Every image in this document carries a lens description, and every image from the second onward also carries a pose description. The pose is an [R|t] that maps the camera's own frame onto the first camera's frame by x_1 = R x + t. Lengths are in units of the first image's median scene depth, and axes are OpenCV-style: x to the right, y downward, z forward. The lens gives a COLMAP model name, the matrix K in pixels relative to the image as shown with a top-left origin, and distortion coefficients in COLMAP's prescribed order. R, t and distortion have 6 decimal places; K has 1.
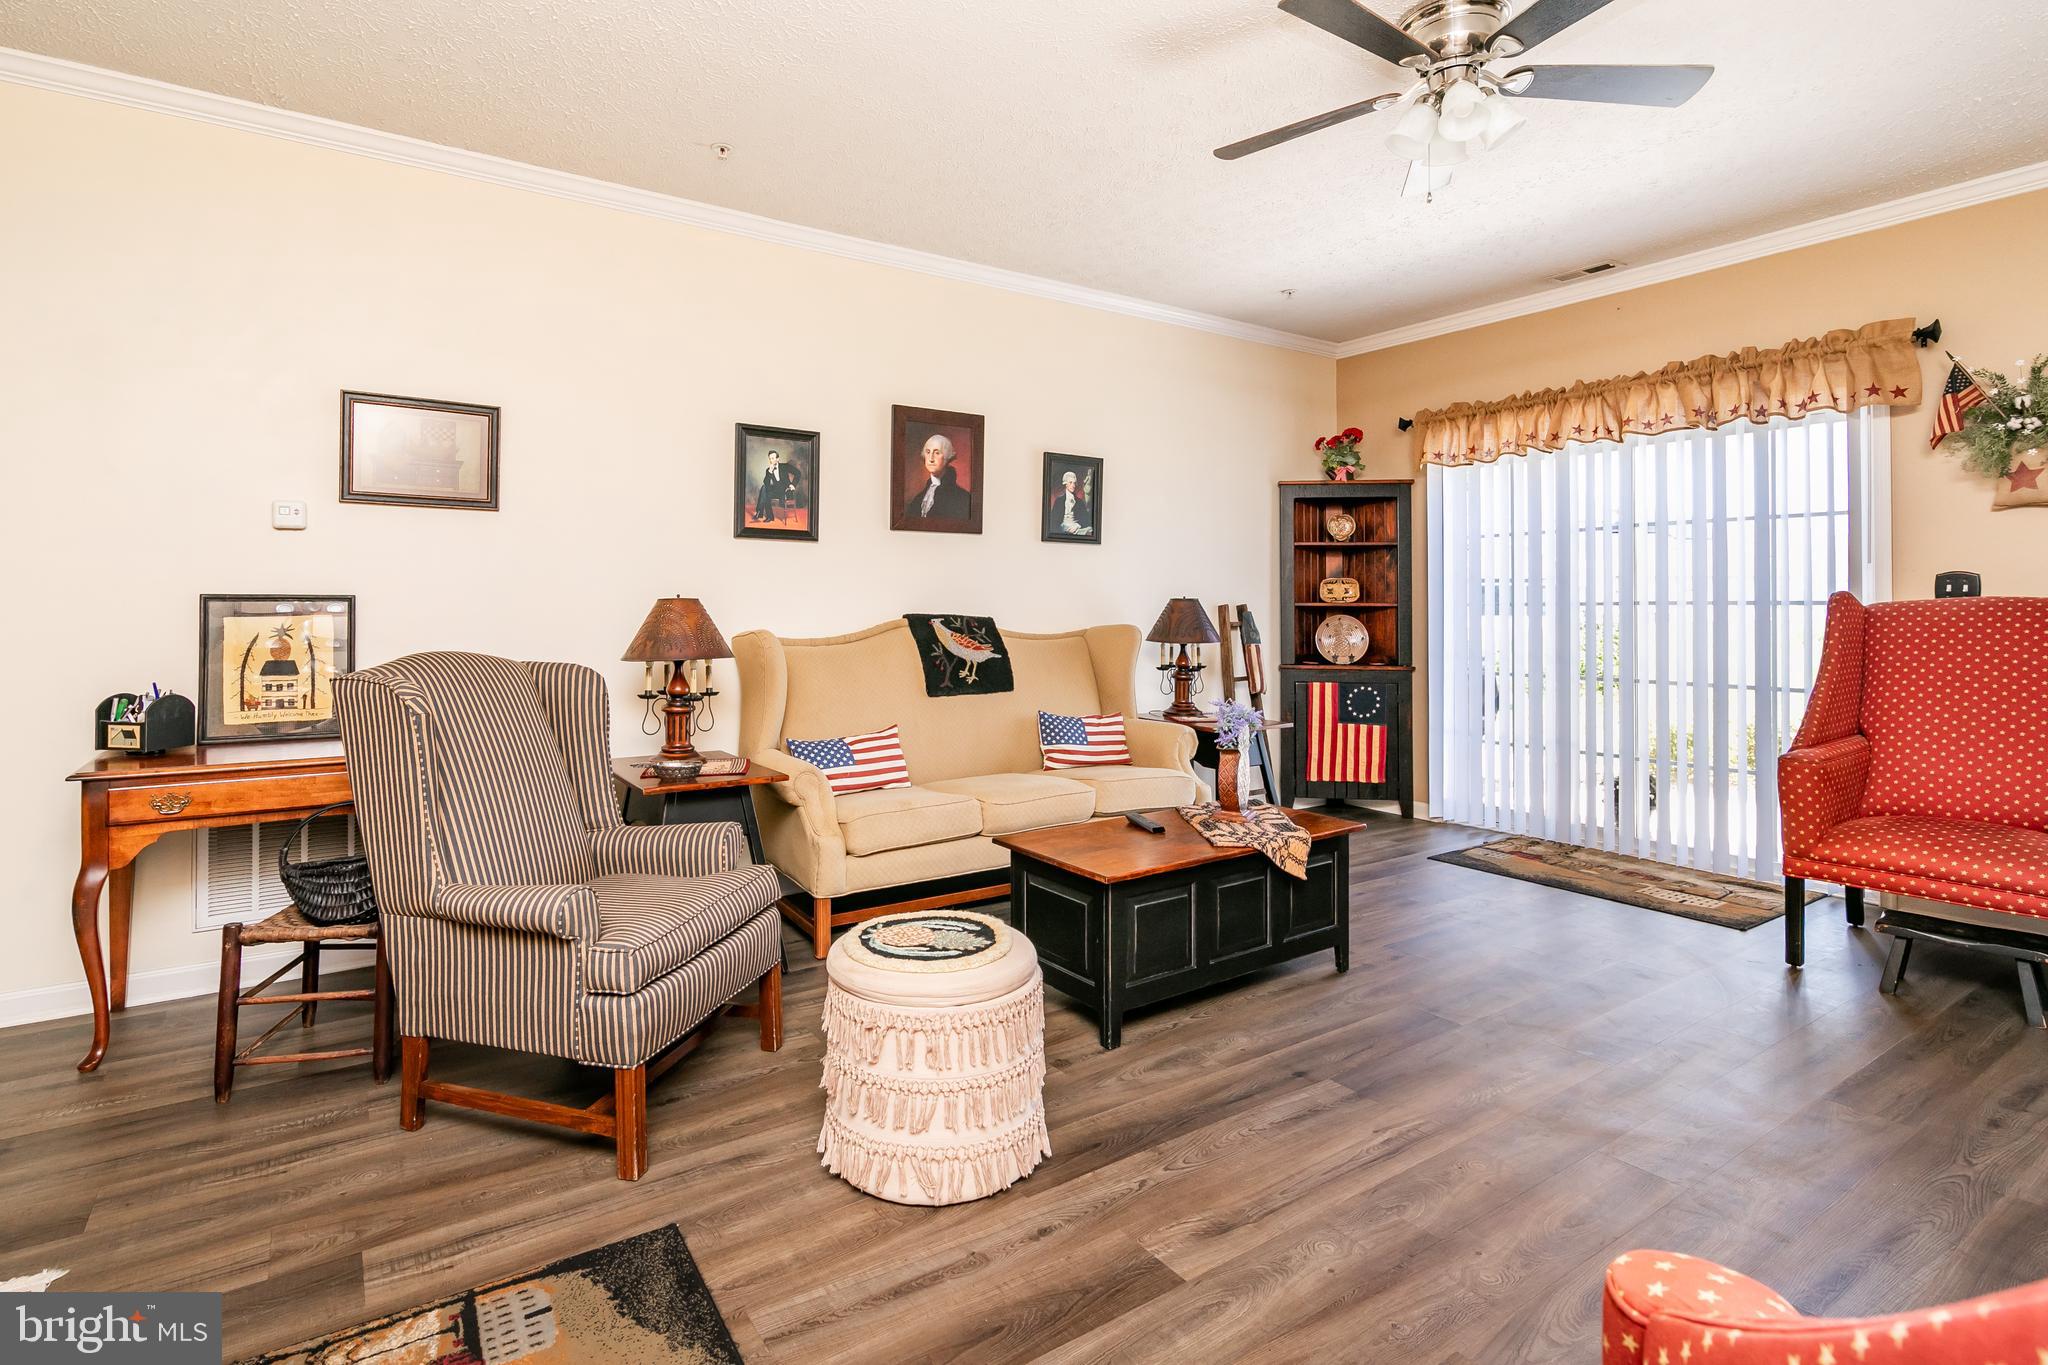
lens RADIAL K [[1002.1, 0, 967.1], [0, 1002.1, 576.2], [0, 0, 1]] dist [-0.003517, 0.000260]
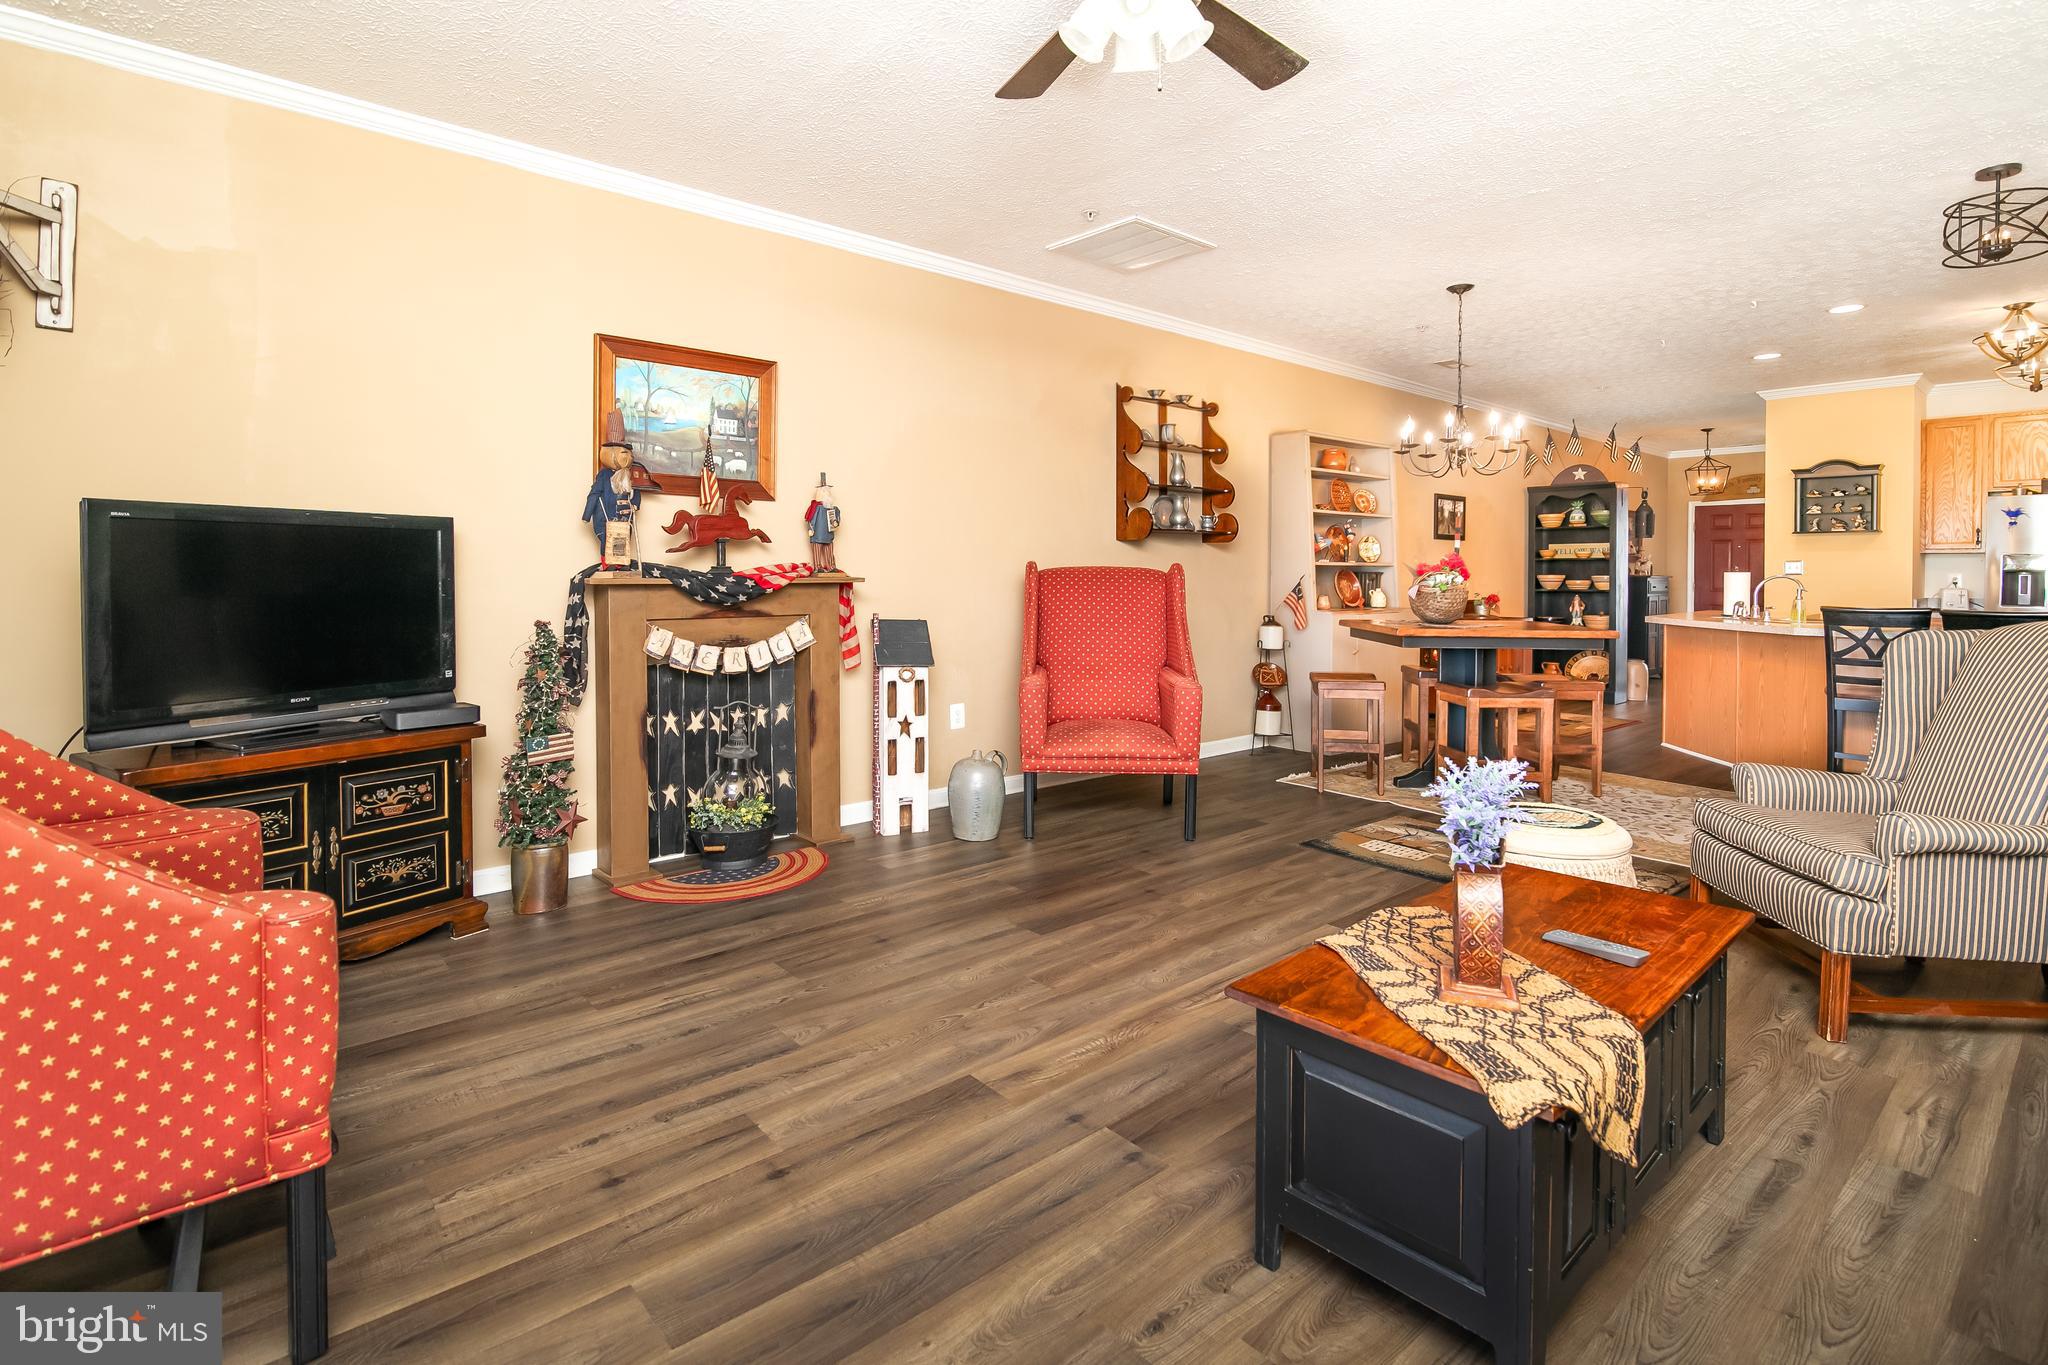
lens RADIAL K [[1002.1, 0, 967.1], [0, 1002.1, 576.2], [0, 0, 1]] dist [-0.003517, 0.000260]
pose [[-0.995002, -0.005078, -0.099722, 0.457191], [-0.002468, 0.999652, -0.026280, 0.035338], [0.099820, -0.025902, -0.994668, 1.185350]]
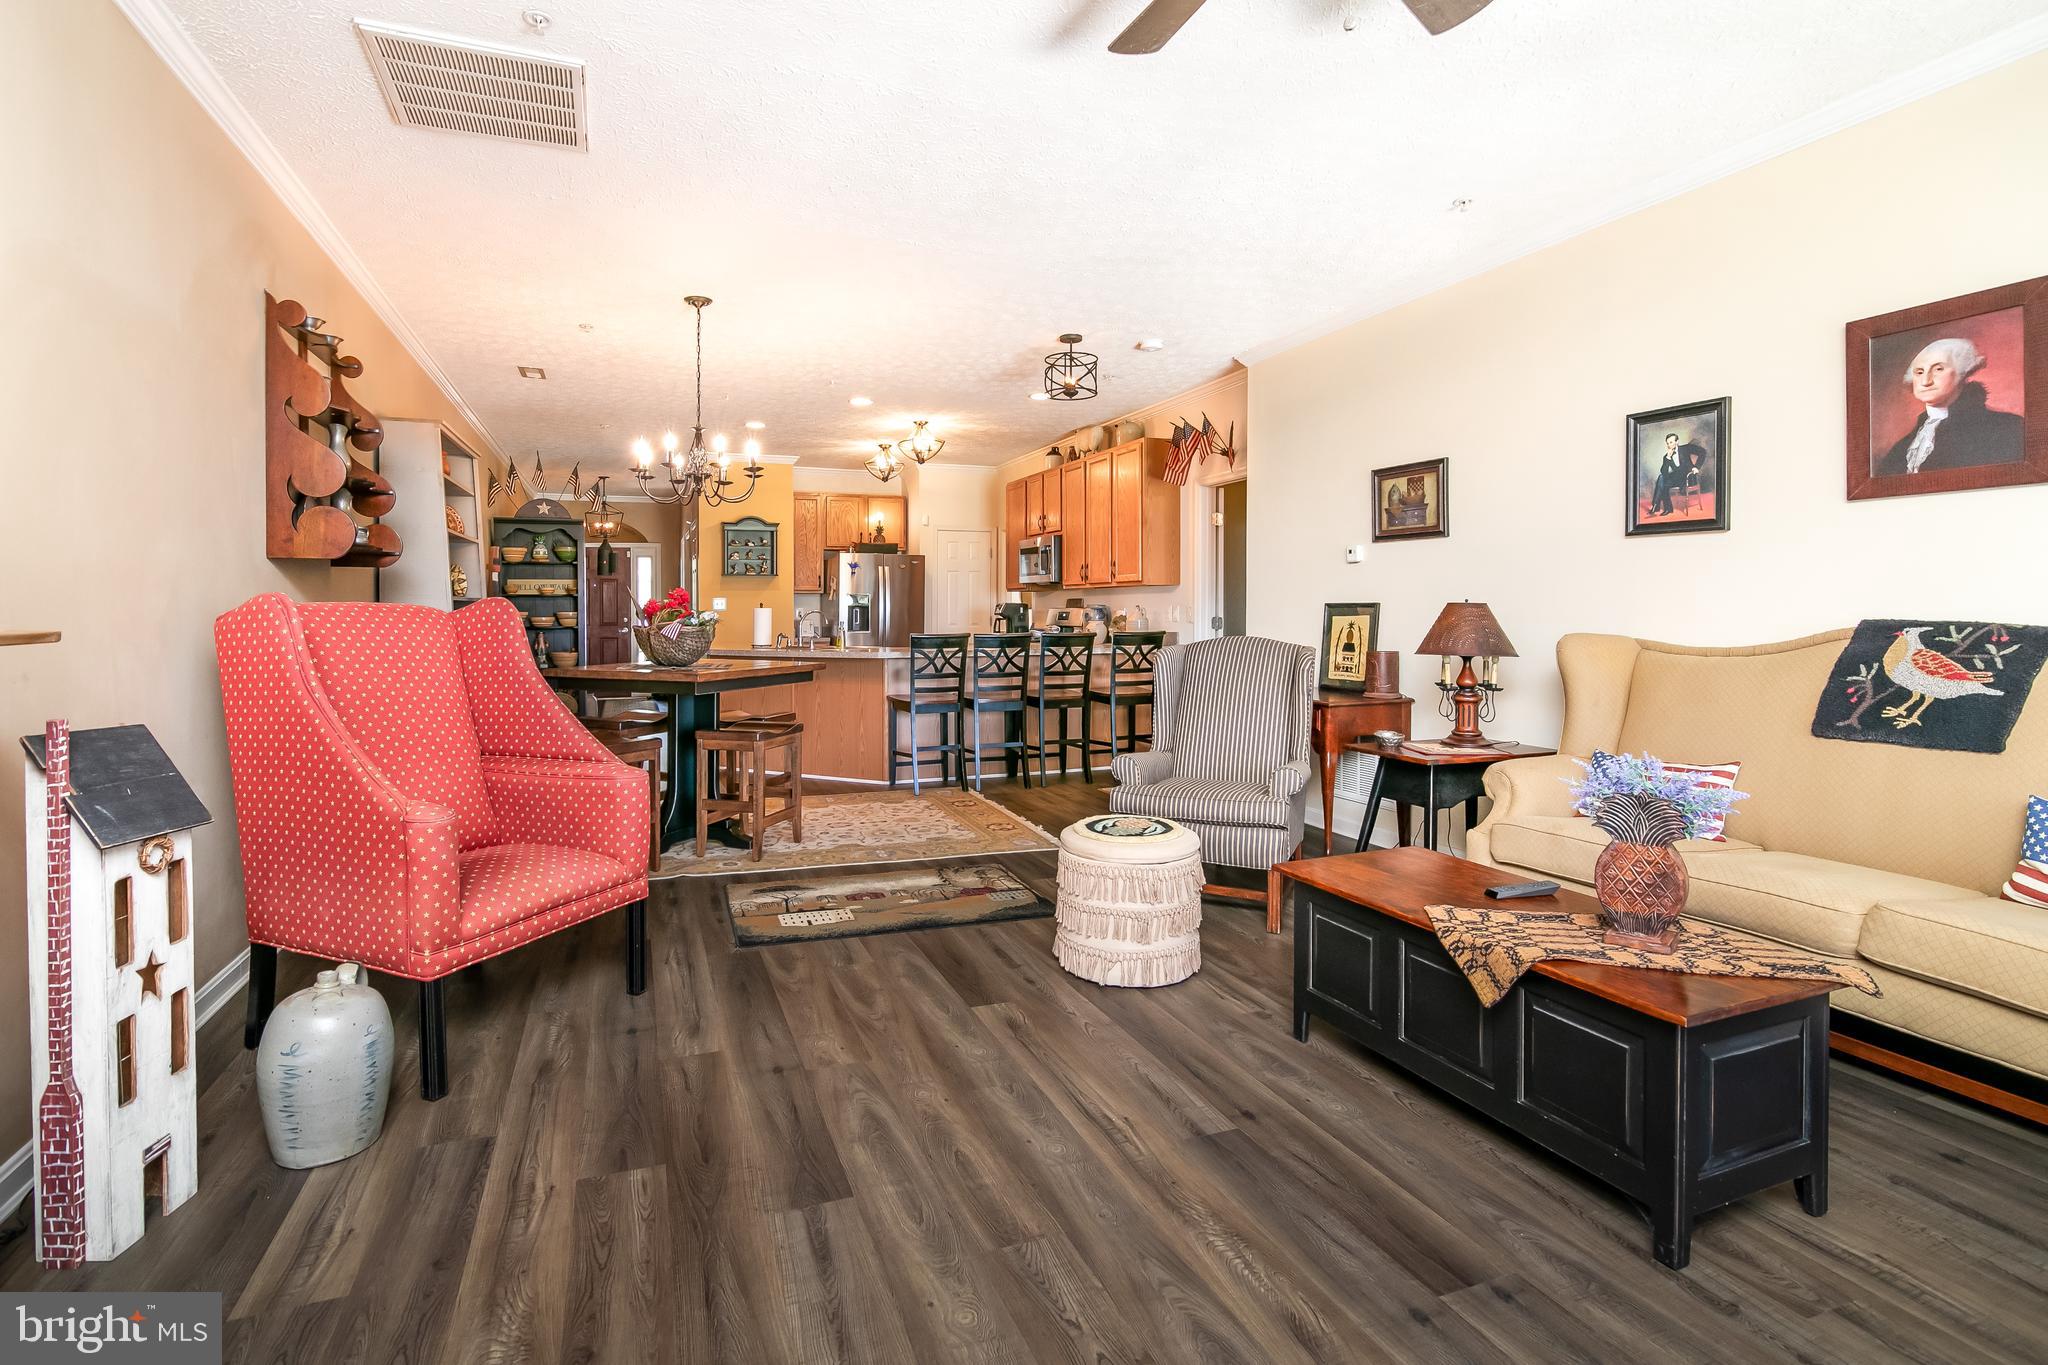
lens RADIAL K [[1003.0, 0, 1015.6], [0, 1003.0, 606.9], [0, 0, 1]] dist [-0.003788, -0.000446]
pose [[-0.209241, -0.002506, -0.977861, 0.775222], [0.033137, 0.999404, -0.009651, 0.016754], [0.977302, -0.034423, -0.209033, 0.601403]]
